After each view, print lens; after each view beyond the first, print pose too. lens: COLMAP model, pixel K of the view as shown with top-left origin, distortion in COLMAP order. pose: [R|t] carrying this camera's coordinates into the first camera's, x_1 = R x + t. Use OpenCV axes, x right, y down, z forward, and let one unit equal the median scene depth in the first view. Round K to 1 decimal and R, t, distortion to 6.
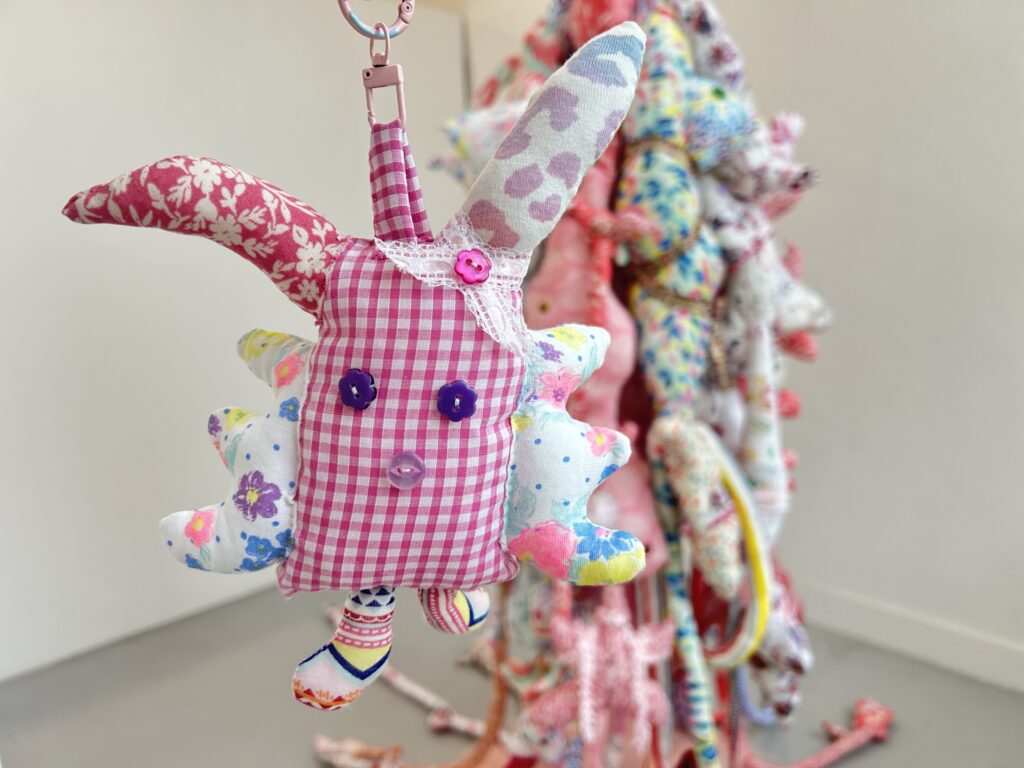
lens RADIAL K [[772.9, 0, 510.8], [0, 772.9, 383.2], [0, 0, 1]] dist [0.009648, 0.002553]
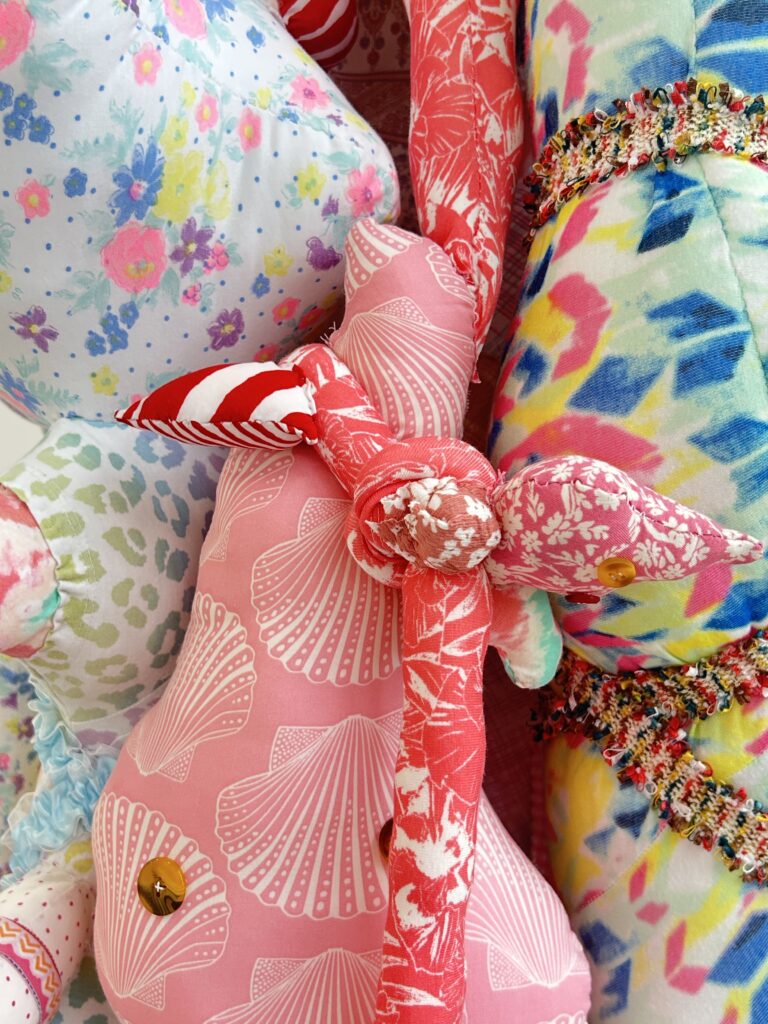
lens RADIAL K [[1100.8, 0, 383.8], [0, 1100.8, 512.4], [0, 0, 1]] dist [0.001820, 0.000000]
pose [[0.993619, -0.006481, 0.112603, 0.069628], [0.017750, 0.994893, -0.099361, -0.175340], [-0.111384, 0.100725, 0.988660, 0.710614]]
